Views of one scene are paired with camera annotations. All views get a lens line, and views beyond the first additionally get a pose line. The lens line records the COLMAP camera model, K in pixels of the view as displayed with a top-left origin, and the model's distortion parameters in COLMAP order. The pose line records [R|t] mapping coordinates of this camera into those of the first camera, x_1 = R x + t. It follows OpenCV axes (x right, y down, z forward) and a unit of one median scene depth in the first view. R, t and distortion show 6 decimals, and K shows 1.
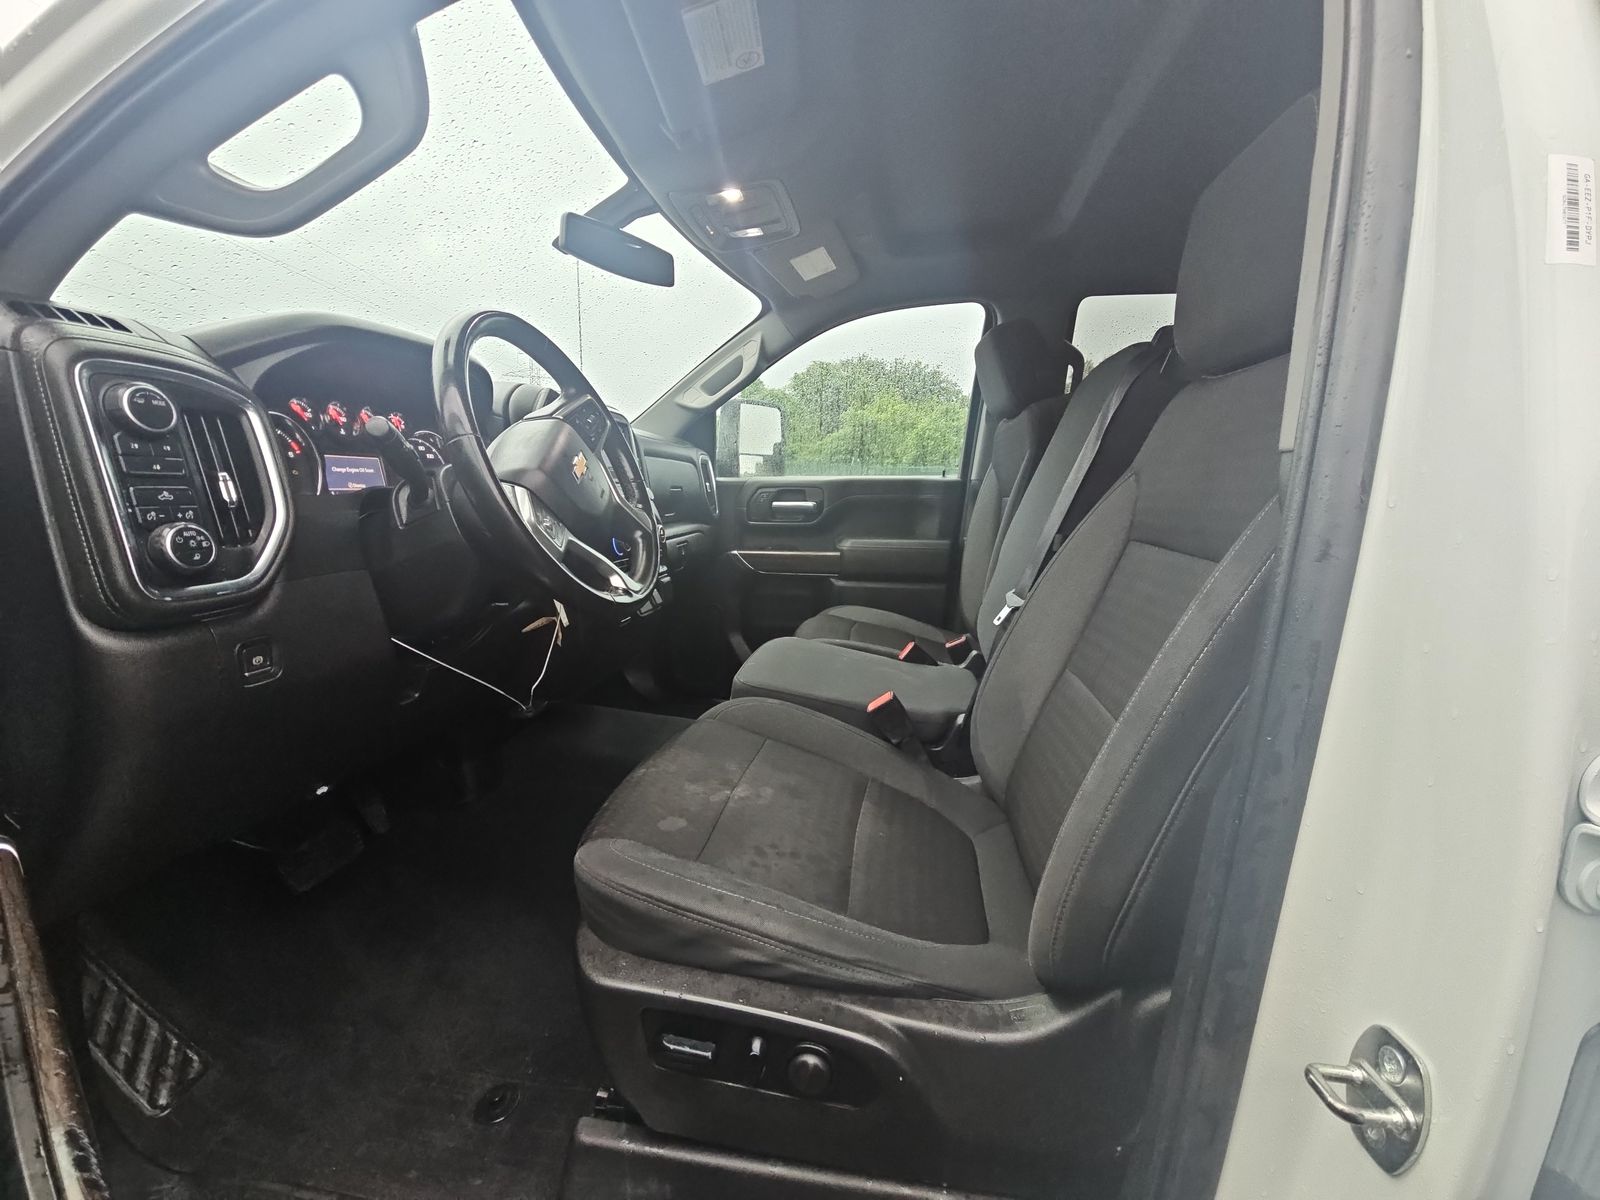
lens RADIAL K [[659.0, 0, 800.0], [0, 659.0, 600.0], [0, 0, 1]] dist [-0.000963, 0.000141]
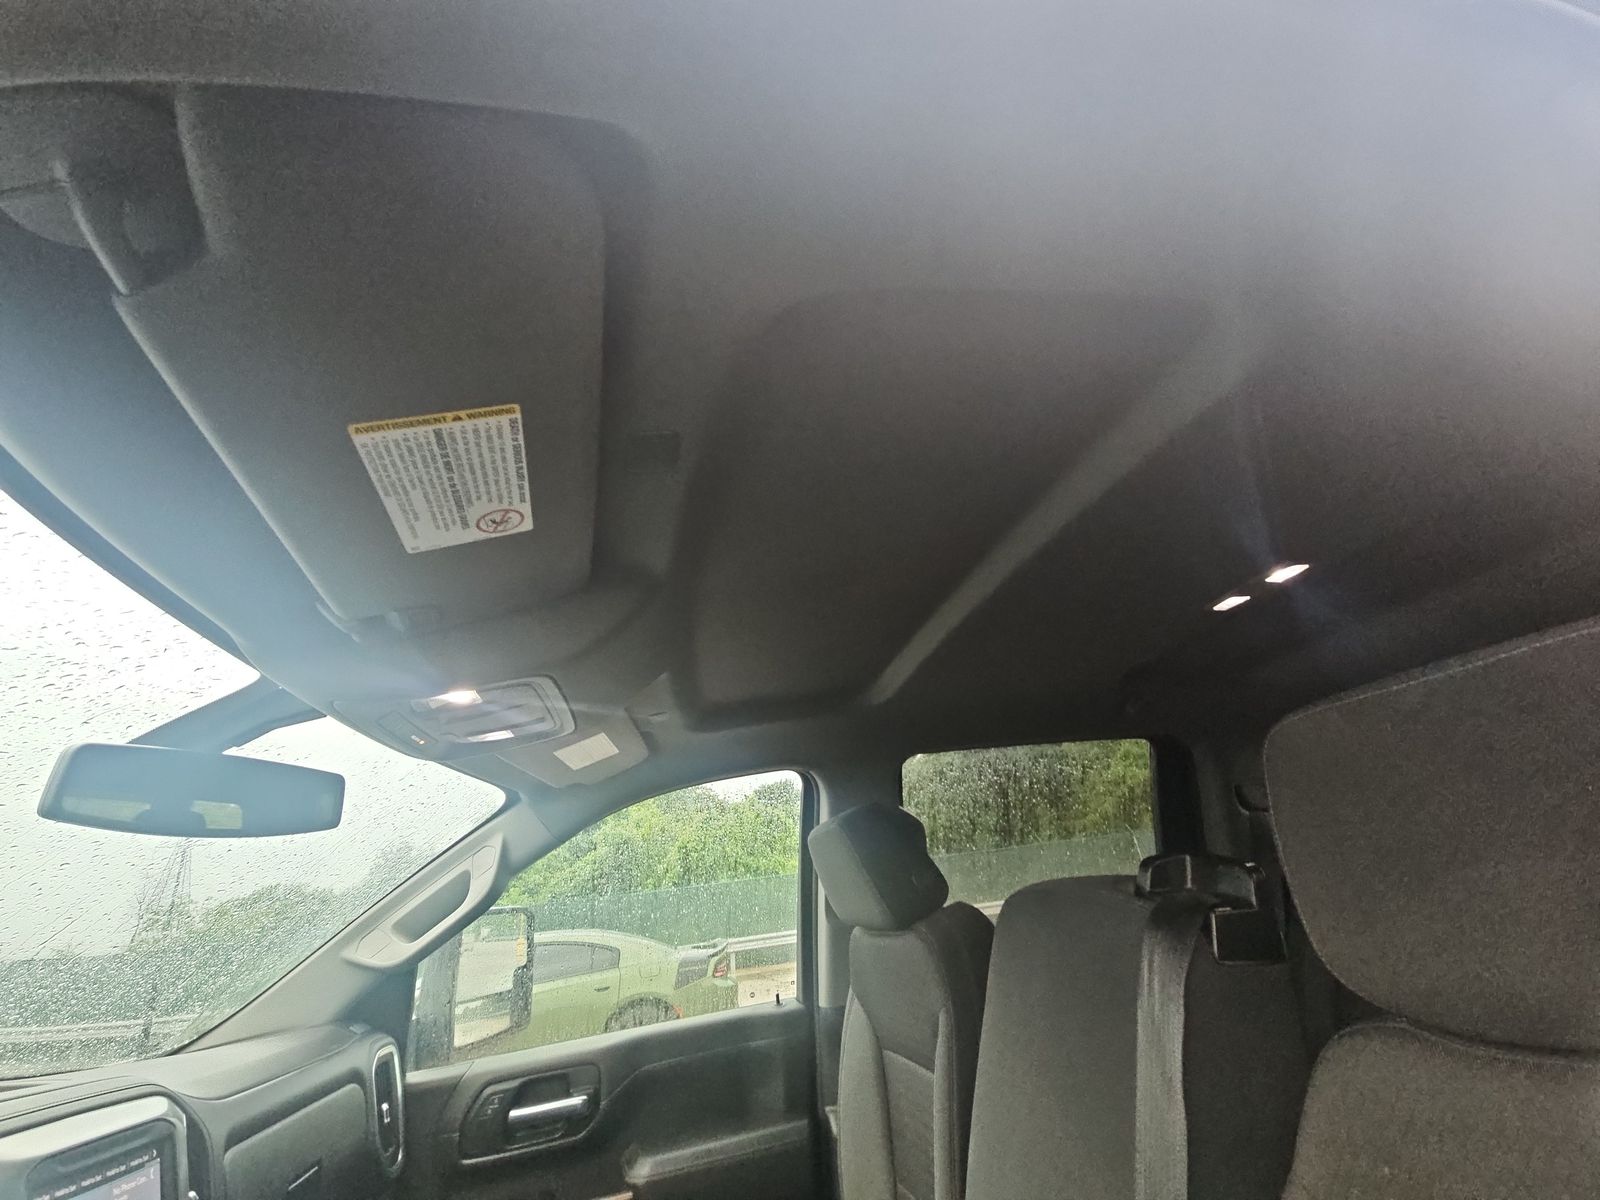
lens RADIAL K [[659.0, 0, 800.0], [0, 659.0, 600.0], [0, 0, 1]] dist [-0.000963, 0.000141]
pose [[0.934154, 0.015845, 0.356517, -0.018144], [0.185790, 0.831359, -0.523760, -0.188049], [-0.304693, 0.555510, 0.773674, 0.233642]]
